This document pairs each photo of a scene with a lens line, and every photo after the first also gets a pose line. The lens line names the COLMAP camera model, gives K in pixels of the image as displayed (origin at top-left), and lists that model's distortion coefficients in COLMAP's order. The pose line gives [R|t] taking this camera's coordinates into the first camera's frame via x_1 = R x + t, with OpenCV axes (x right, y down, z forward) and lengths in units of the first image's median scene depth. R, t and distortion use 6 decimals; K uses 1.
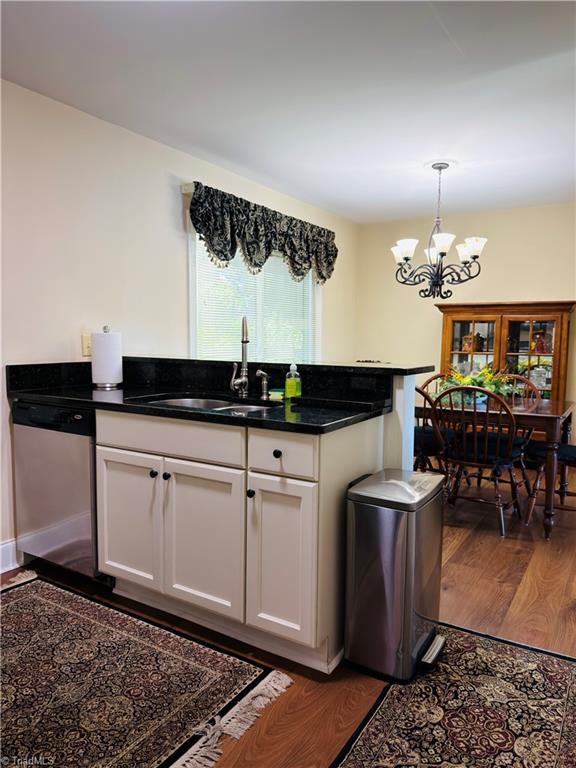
lens RADIAL K [[541.1, 0, 284.9], [0, 541.1, 396.5], [0, 0, 1]] dist [0.025039, -0.020817]
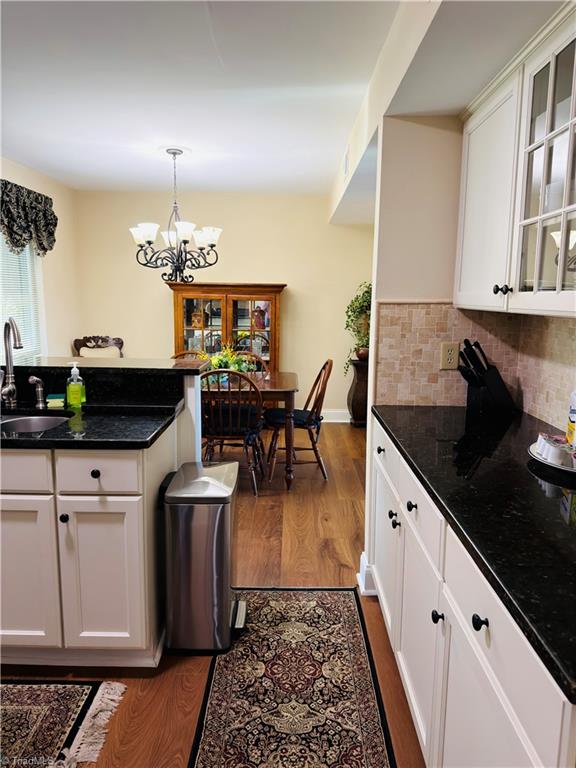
lens RADIAL K [[541.1, 0, 284.9], [0, 541.1, 396.5], [0, 0, 1]] dist [0.025039, -0.020817]
pose [[0.856932, -0.094980, 0.506602, -0.185689], [0.054485, 0.994061, 0.094207, -0.097683], [-0.512541, -0.053127, 0.857018, -0.011120]]
